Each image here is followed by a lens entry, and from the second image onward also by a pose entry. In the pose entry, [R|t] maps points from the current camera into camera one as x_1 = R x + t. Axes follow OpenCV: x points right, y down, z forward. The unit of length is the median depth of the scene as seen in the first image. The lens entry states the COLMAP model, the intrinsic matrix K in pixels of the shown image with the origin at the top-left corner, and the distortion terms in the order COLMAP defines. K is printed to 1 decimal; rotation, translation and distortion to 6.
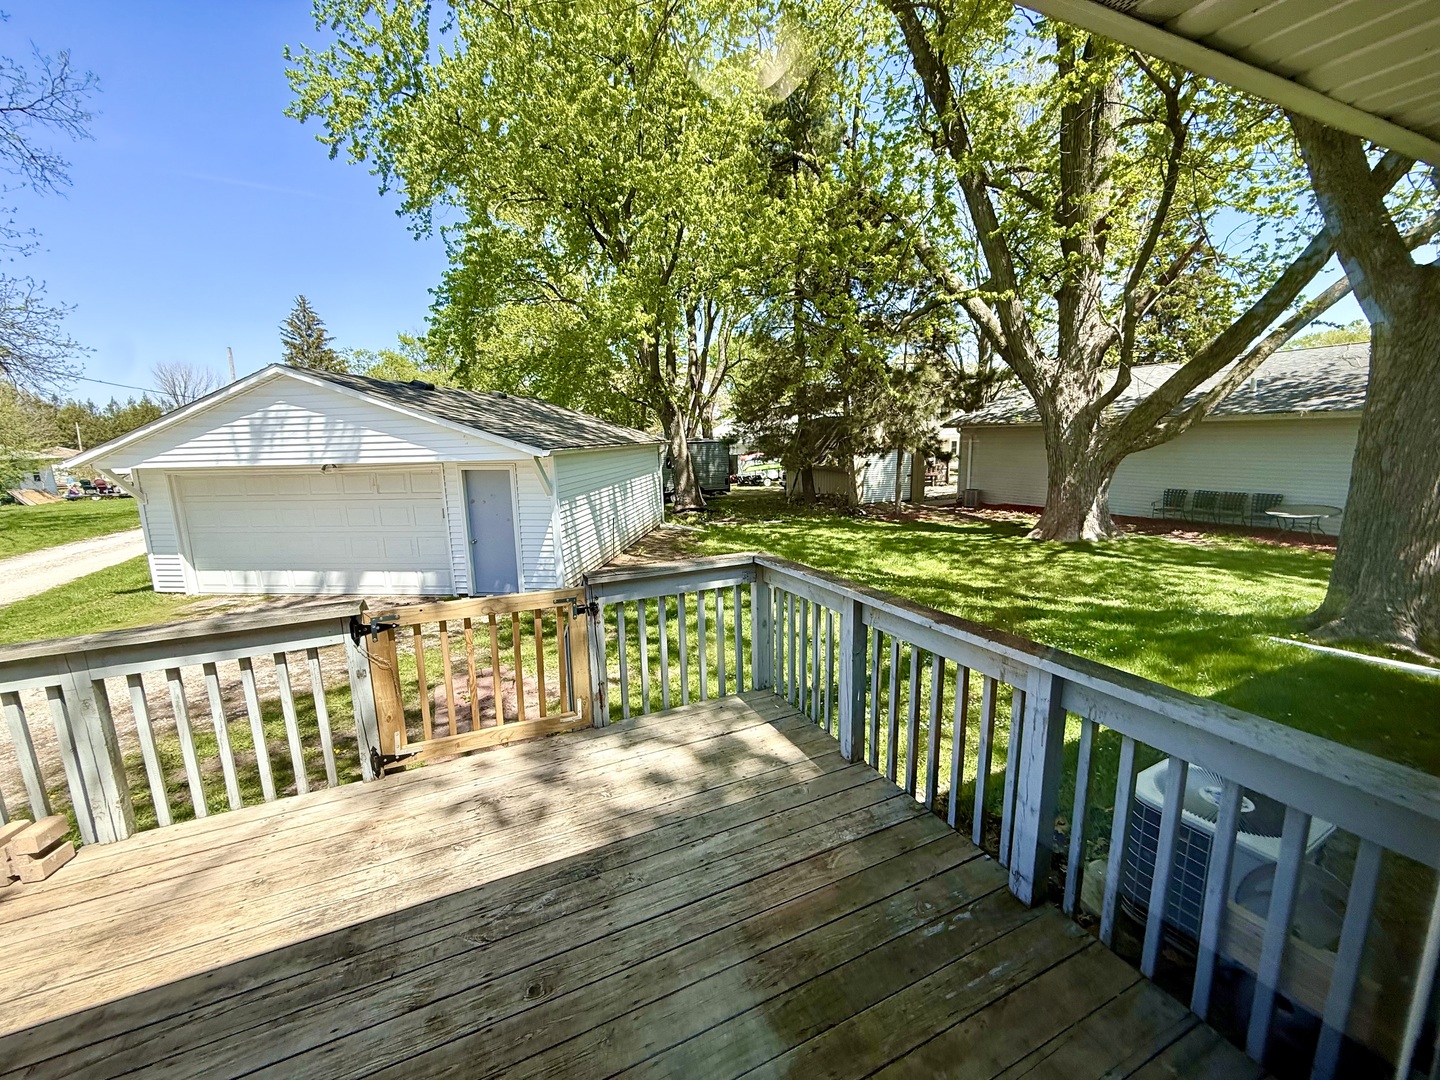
lens RADIAL K [[574.1, 0, 715.9], [0, 574.1, 540.0], [0, 0, 1]] dist [0.001561, 0.000034]
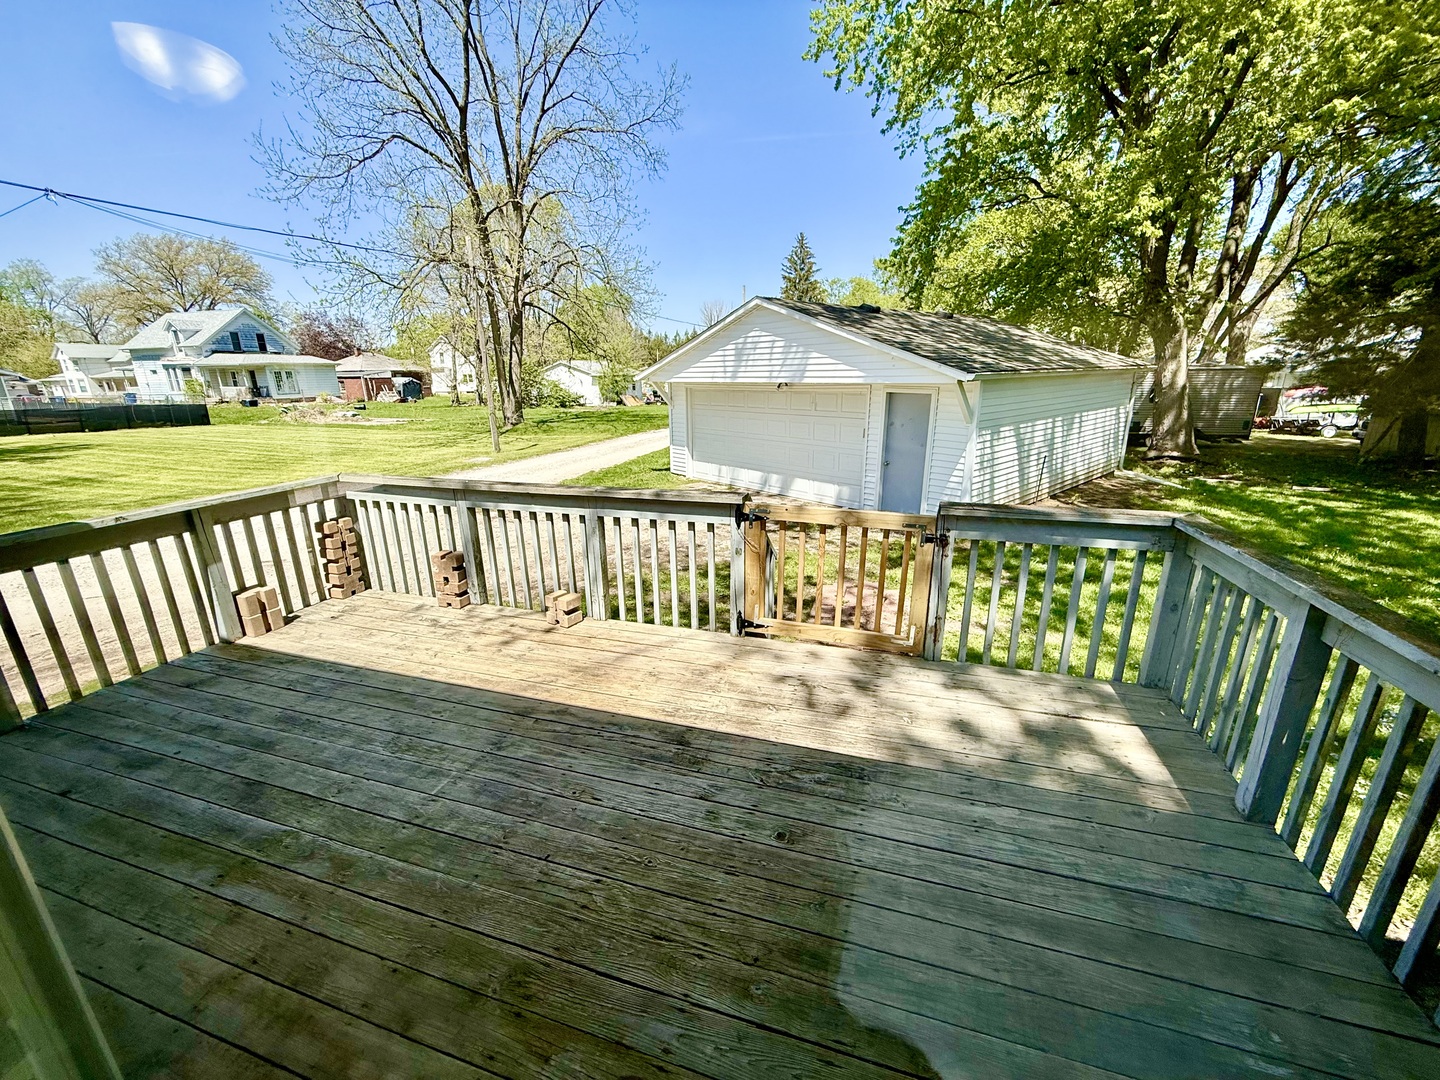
lens RADIAL K [[574.1, 0, 715.9], [0, 574.1, 540.0], [0, 0, 1]] dist [0.001561, 0.000034]
pose [[0.742368, 0.204220, -0.638110, 0.043581], [-0.123764, 0.977822, 0.168955, 0.001456], [0.658462, -0.046452, 0.751179, 0.011156]]
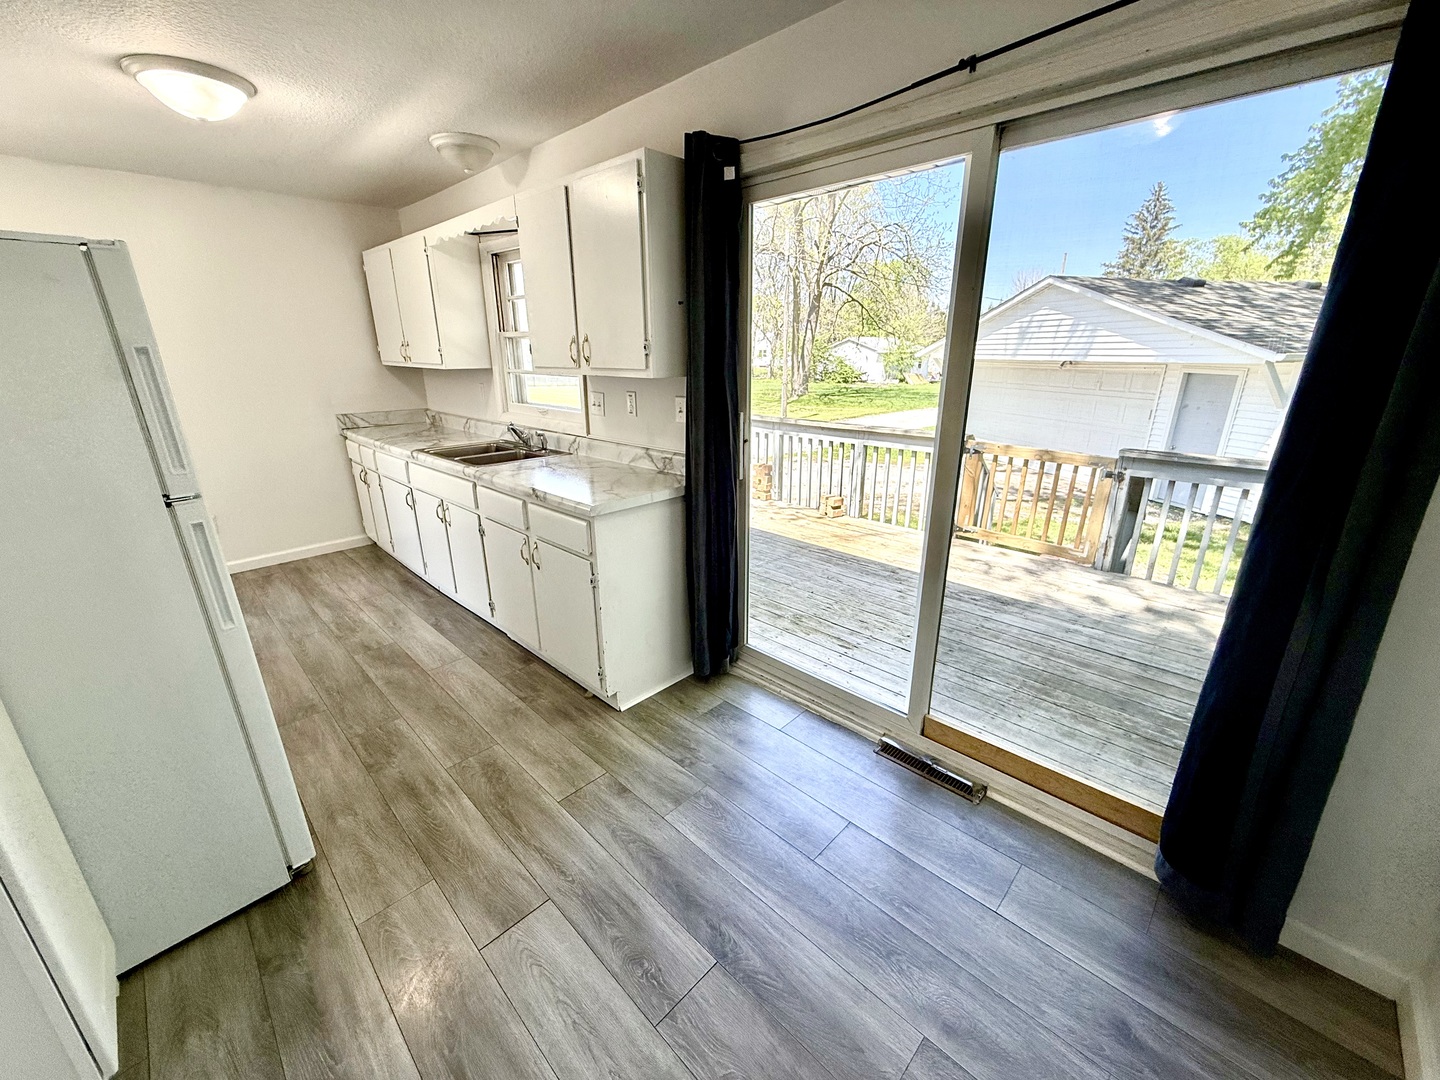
lens RADIAL K [[574.1, 0, 715.9], [0, 574.1, 540.0], [0, 0, 1]] dist [0.001561, 0.000034]
pose [[0.360720, 0.316245, -0.877422, 0.235500], [-0.171850, 0.947189, 0.270741, 0.023033], [0.916705, 0.053123, 0.396017, -0.121879]]
